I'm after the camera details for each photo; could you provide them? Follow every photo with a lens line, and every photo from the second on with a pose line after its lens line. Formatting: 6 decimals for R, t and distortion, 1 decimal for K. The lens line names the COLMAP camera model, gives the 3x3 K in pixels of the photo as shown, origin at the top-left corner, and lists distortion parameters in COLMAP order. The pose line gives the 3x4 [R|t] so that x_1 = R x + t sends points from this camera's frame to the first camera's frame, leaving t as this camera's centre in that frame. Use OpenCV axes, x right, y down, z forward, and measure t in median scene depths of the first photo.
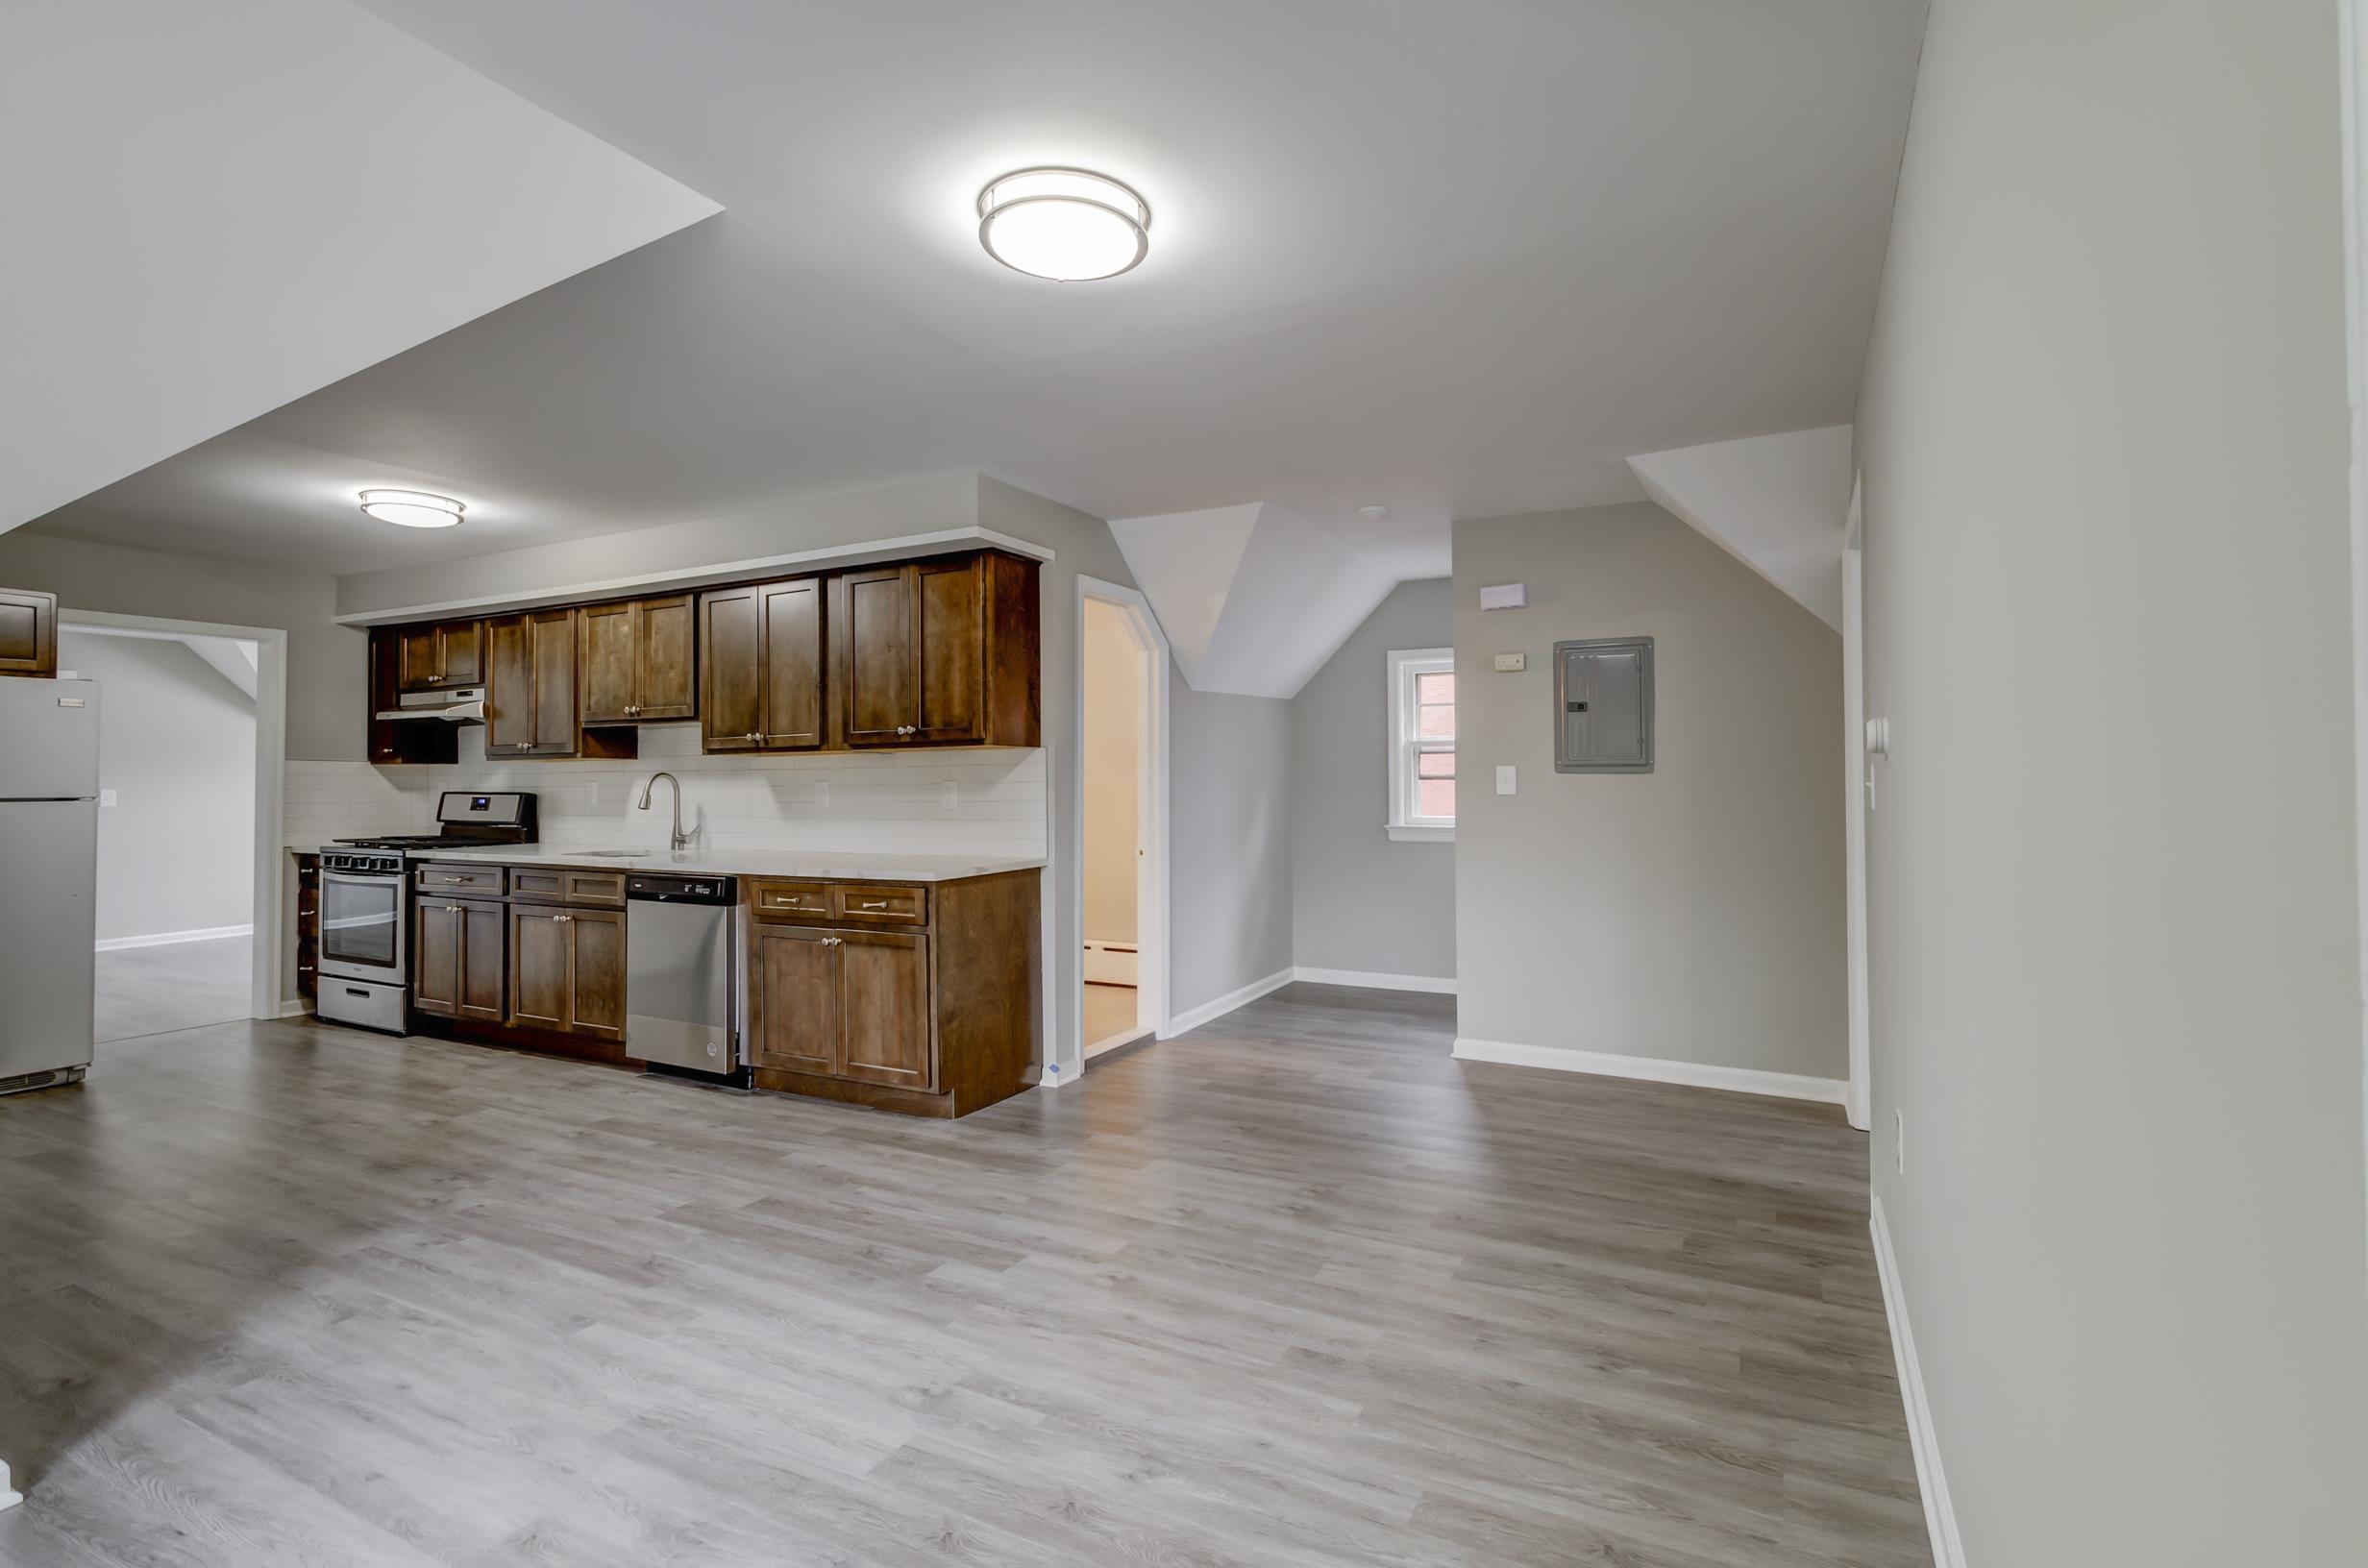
lens RADIAL K [[1018.2, 0, 1187.6], [0, 1018.2, 779.3], [0, 0, 1]] dist [-0.001540, 0.000324]
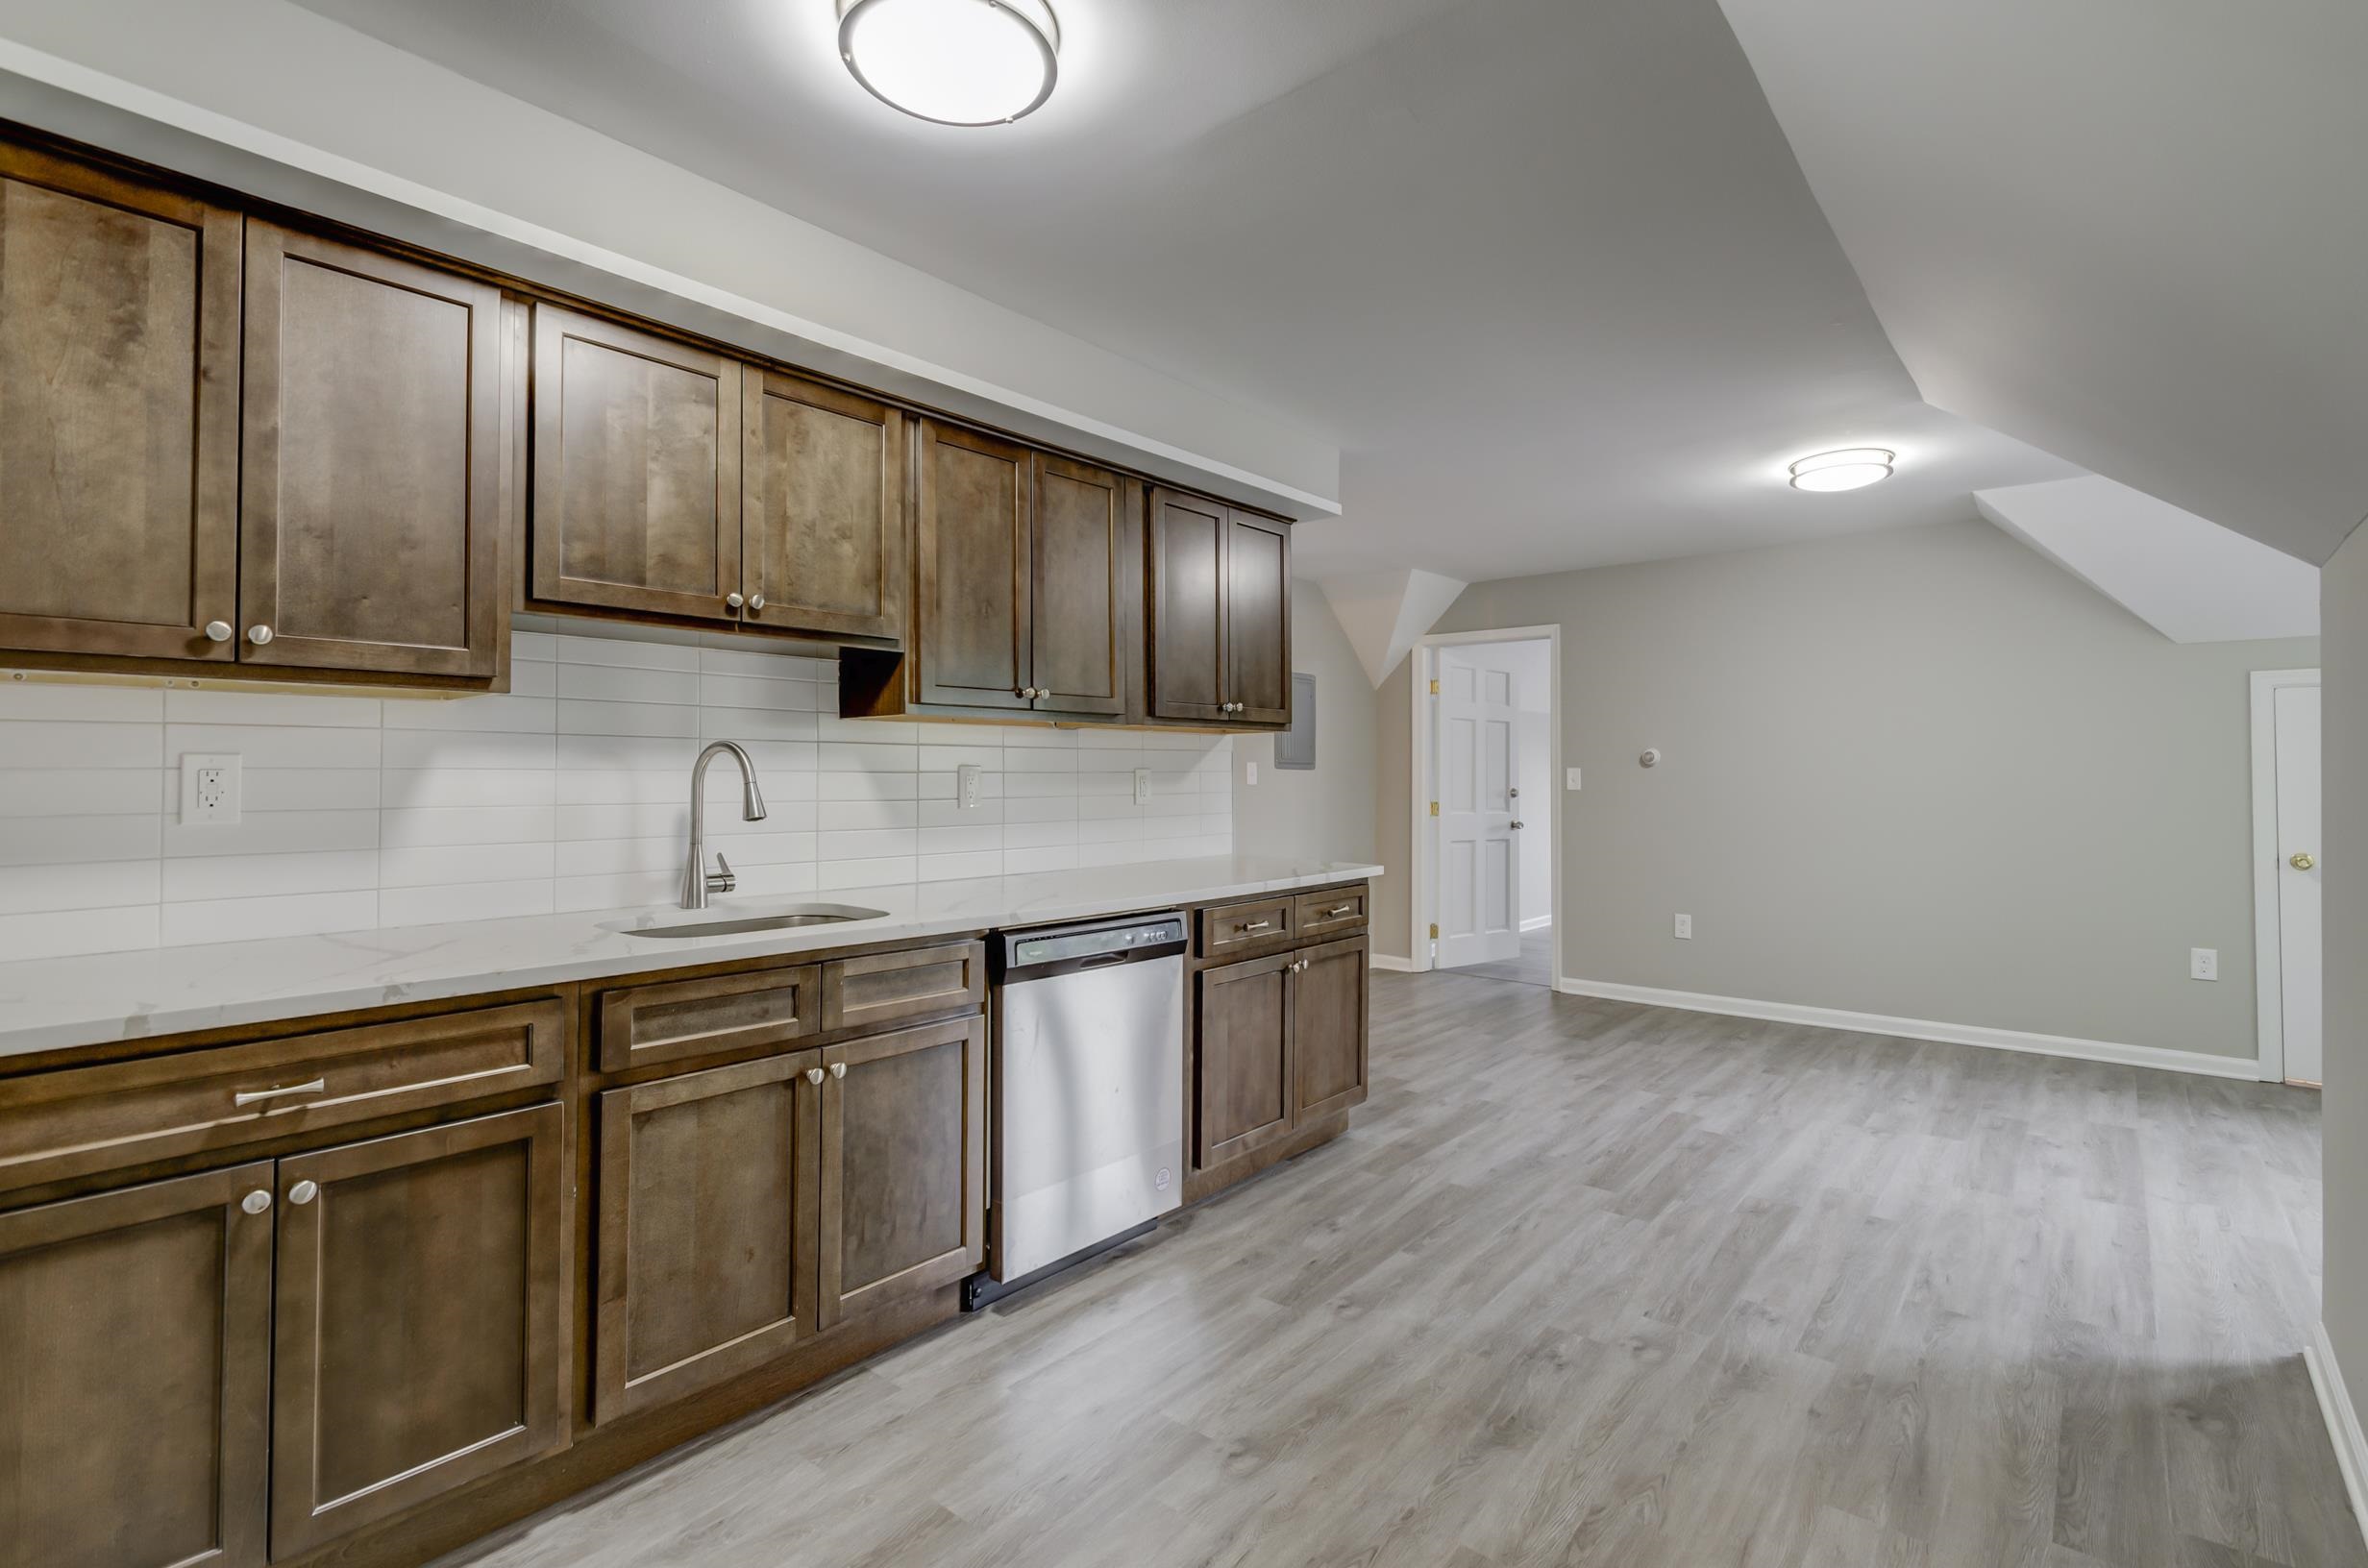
lens RADIAL K [[1090.9, 0, 1186.7], [0, 1090.9, 775.3], [0, 0, 1]] dist [-0.000645, -0.001800]
pose [[0.259262, 0.010007, 0.965755, -1.593797], [-0.002419, 0.999950, -0.009712, 0.022561], [-0.965804, 0.000182, 0.259274, 1.130924]]
